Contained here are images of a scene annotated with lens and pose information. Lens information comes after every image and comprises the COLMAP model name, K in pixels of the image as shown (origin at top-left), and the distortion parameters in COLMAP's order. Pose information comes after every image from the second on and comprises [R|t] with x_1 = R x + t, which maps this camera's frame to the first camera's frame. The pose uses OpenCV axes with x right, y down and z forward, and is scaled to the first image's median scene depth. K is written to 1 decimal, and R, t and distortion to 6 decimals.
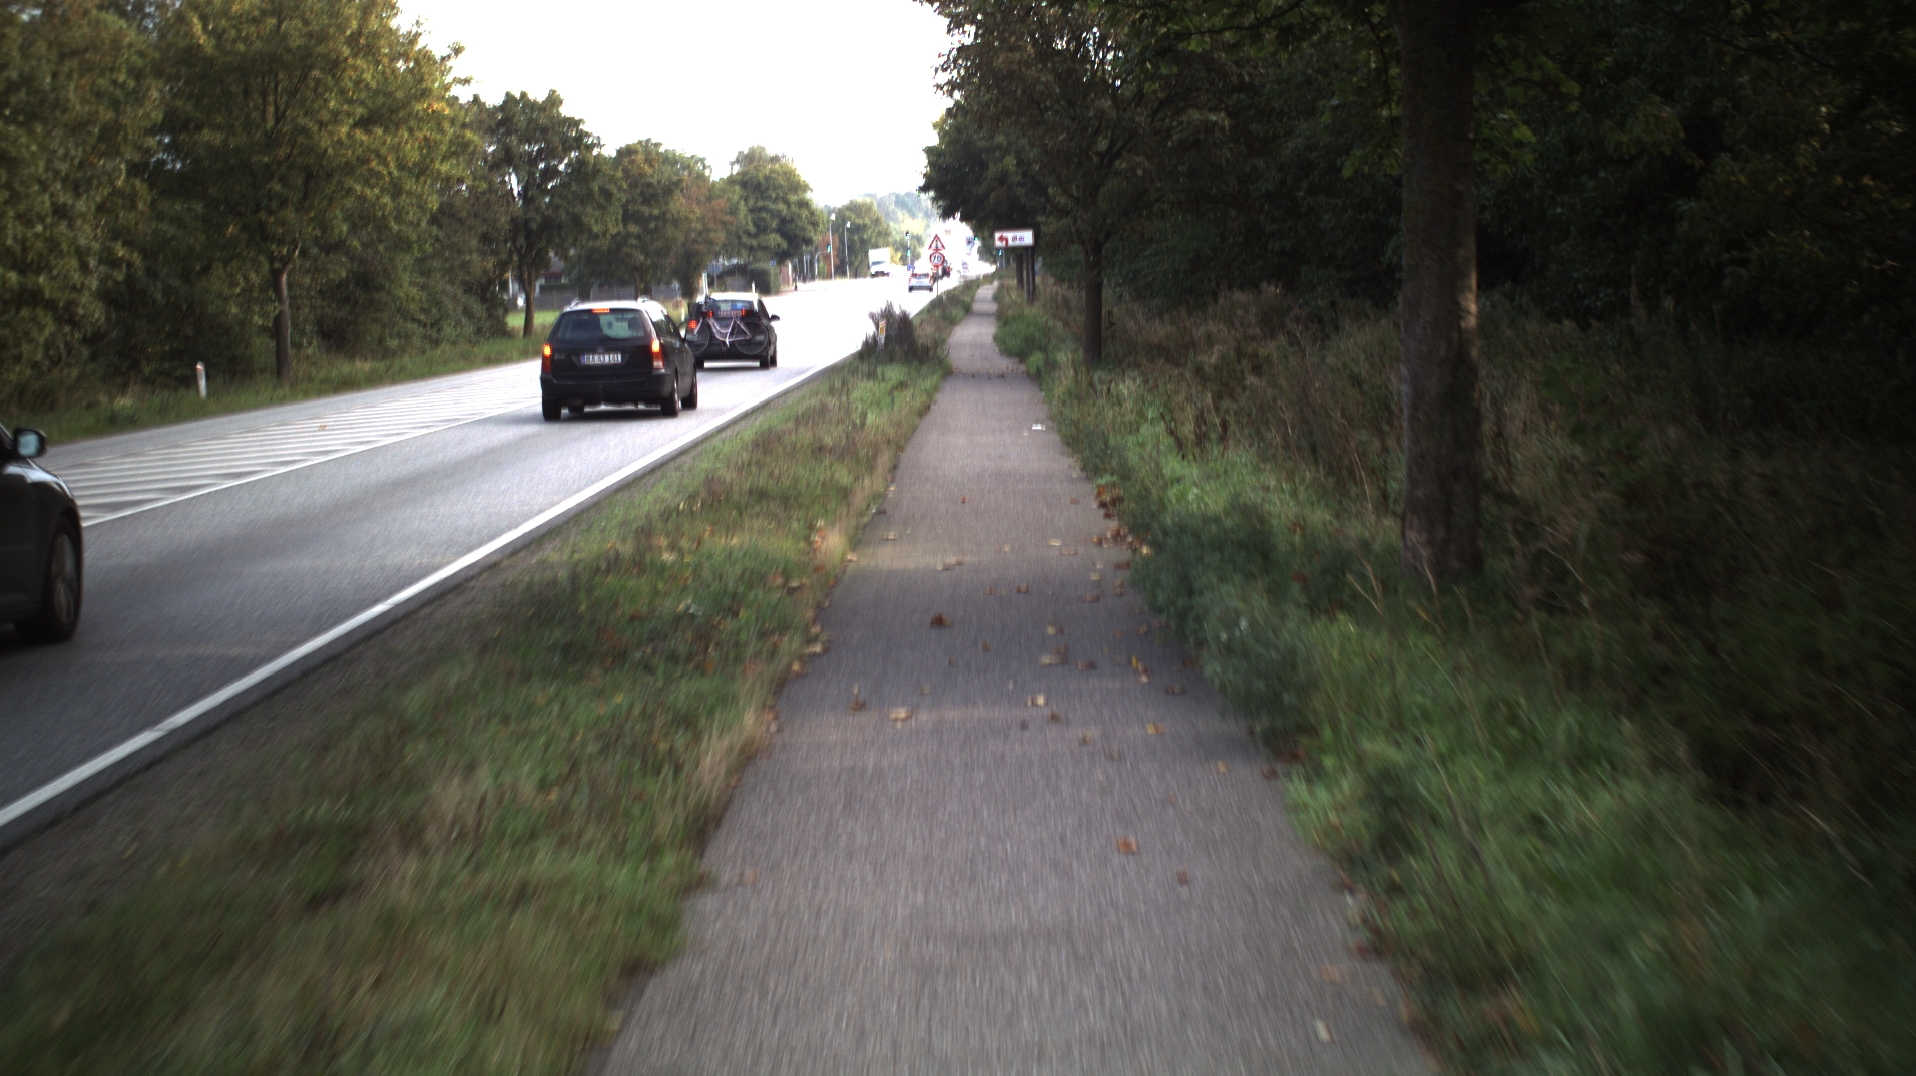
lens RADIAL K [[3335.9, 0, 958.0], [0, 3335.9, 538.0], [0, 0, 1]] dist [-0.216249, 0.038235]
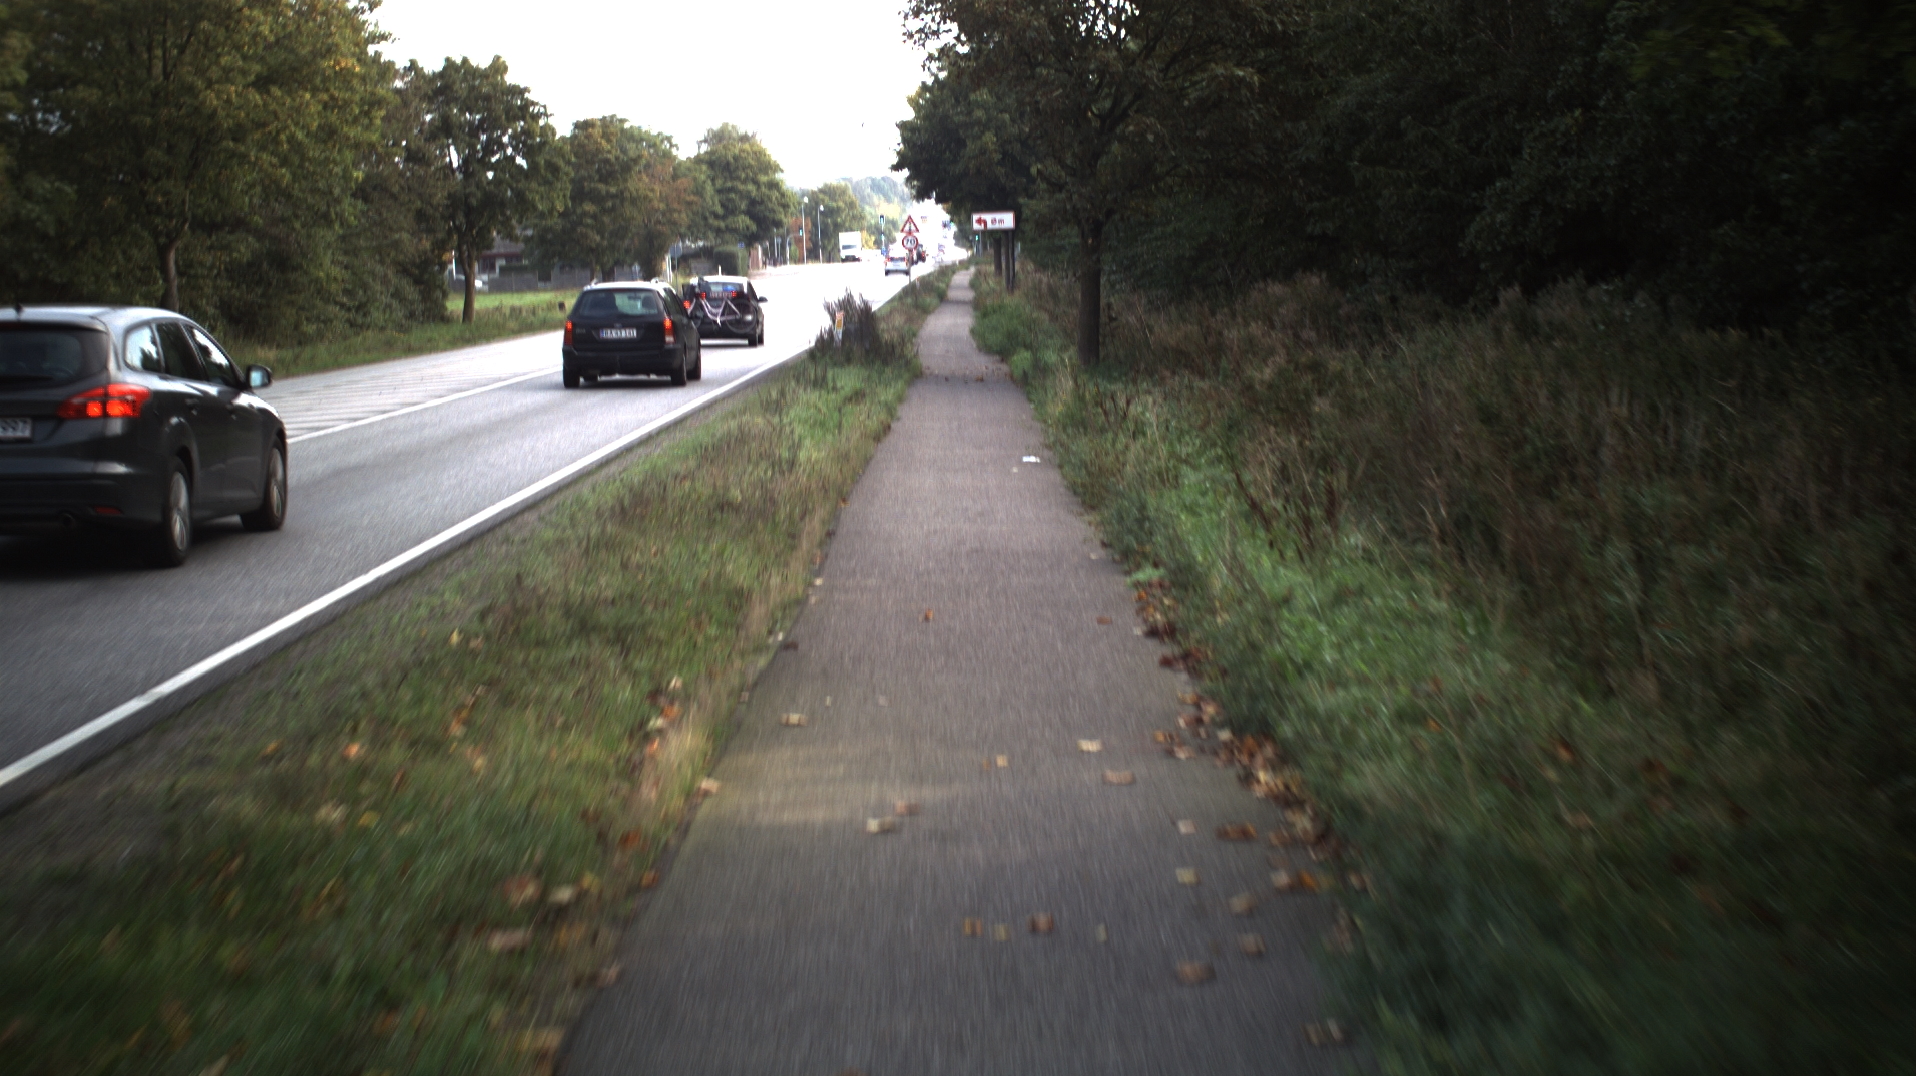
lens RADIAL K [[2952.9, 0, 958.0], [0, 2952.9, 538.0], [0, 0, 1]] dist [-0.192602, -0.014764]
pose [[0.999911, 0.010358, 0.008380, 0.001204], [-0.010480, 0.999838, 0.014614, -0.014957], [-0.008227, -0.014700, 0.999858, 0.195513]]
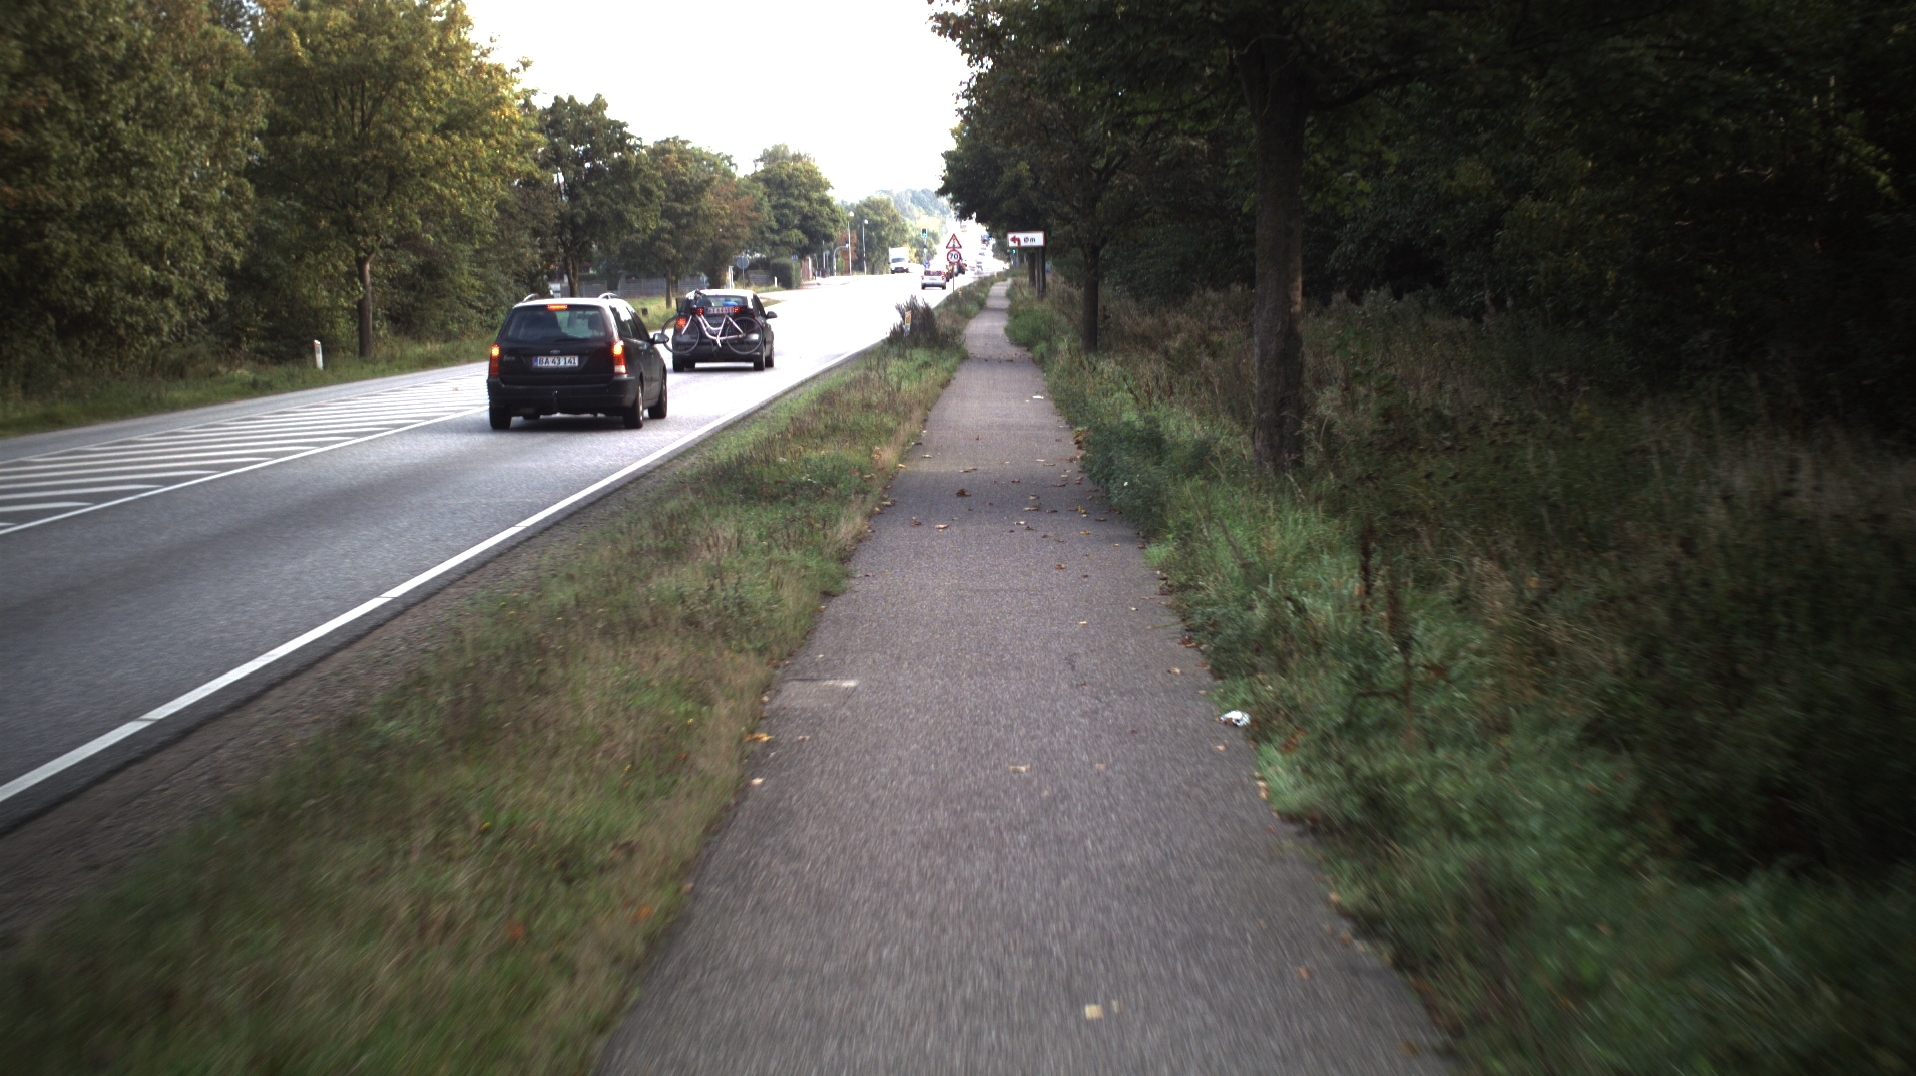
lens RADIAL K [[3835.3, 0, 958.0], [0, 3835.3, 538.0], [0, 0, 1]] dist [-0.268018, -0.007589]
pose [[0.999890, 0.014650, -0.002276, -0.000960], [-0.014670, 0.999852, -0.008971, 0.019279], [0.002144, 0.009003, 0.999957, -0.254231]]
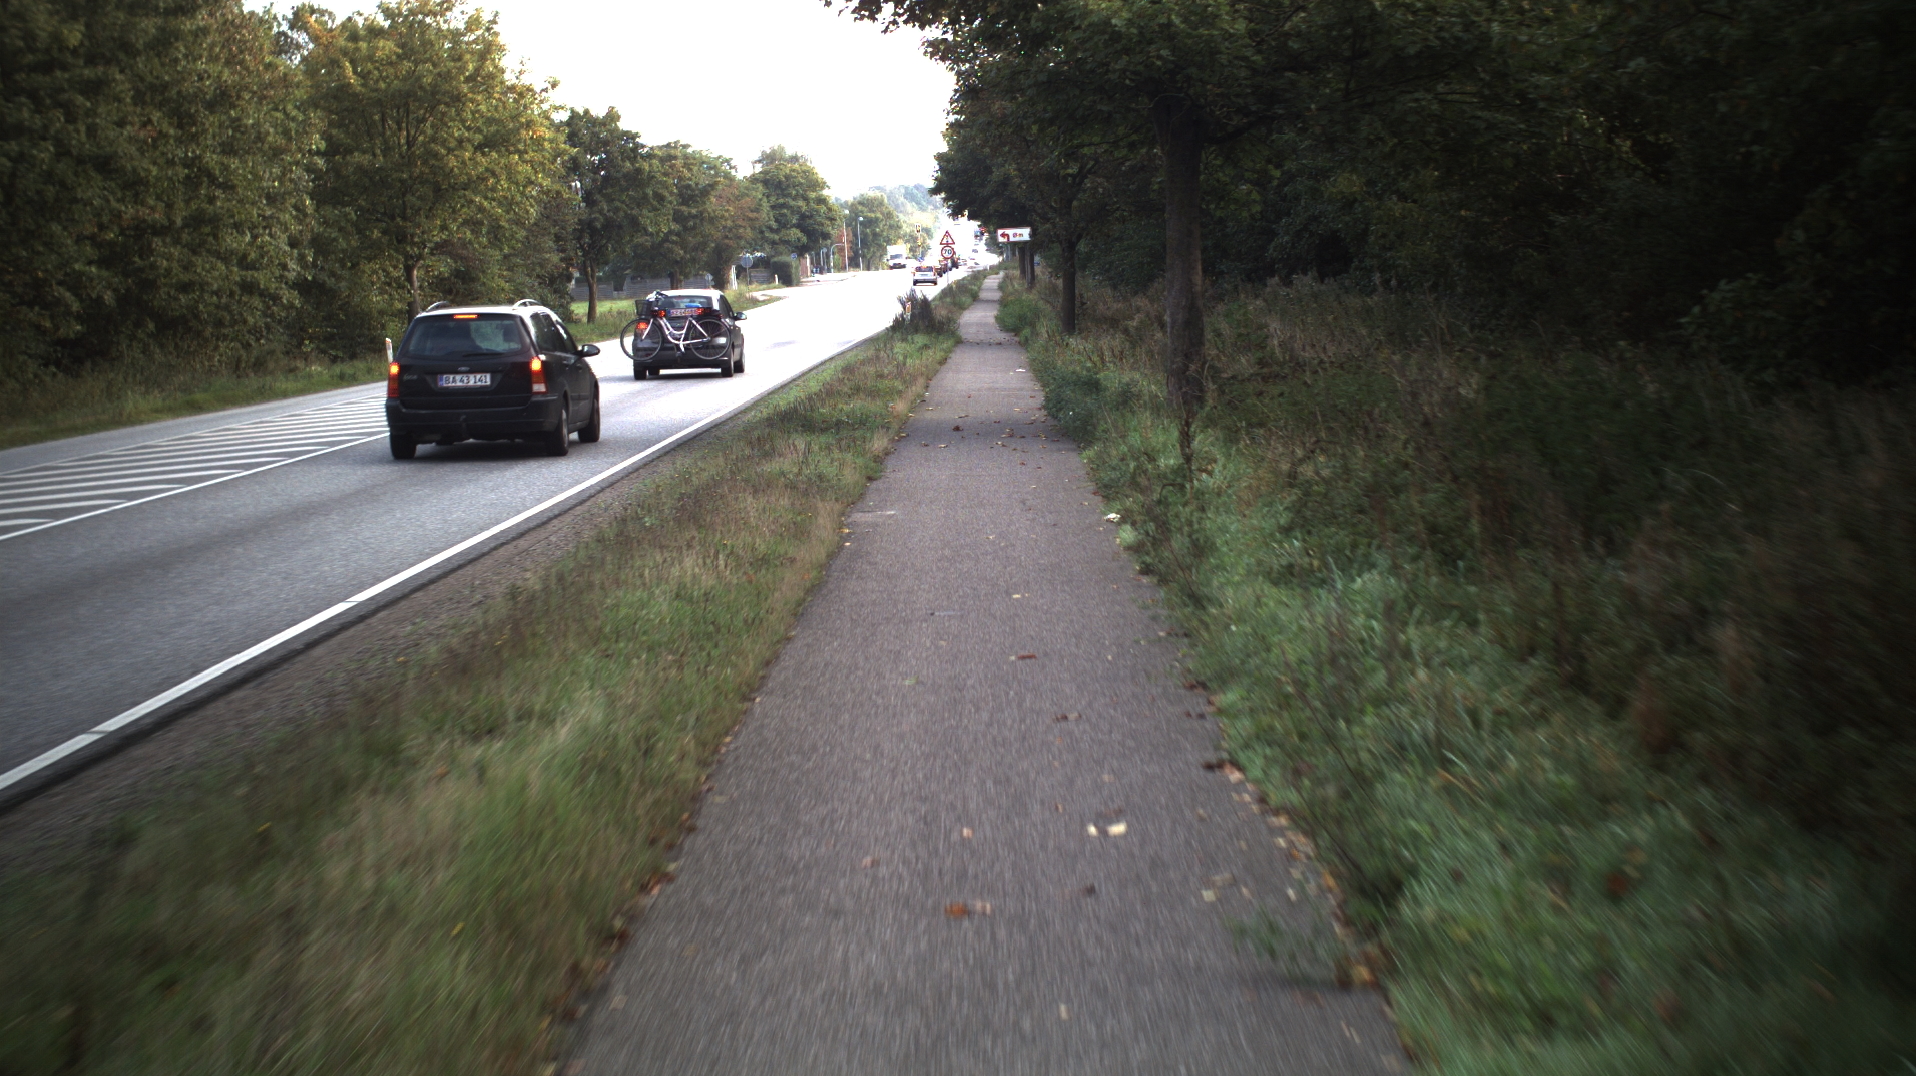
lens RADIAL K [[4511.5, 0, 958.0], [0, 4511.5, 538.0], [0, 0, 1]] dist [-0.323796, -0.253602]
pose [[0.999979, -0.005917, -0.002499, 0.000564], [0.005872, 0.999823, -0.017860, 0.045870], [0.002604, 0.017845, 0.999837, -0.598587]]
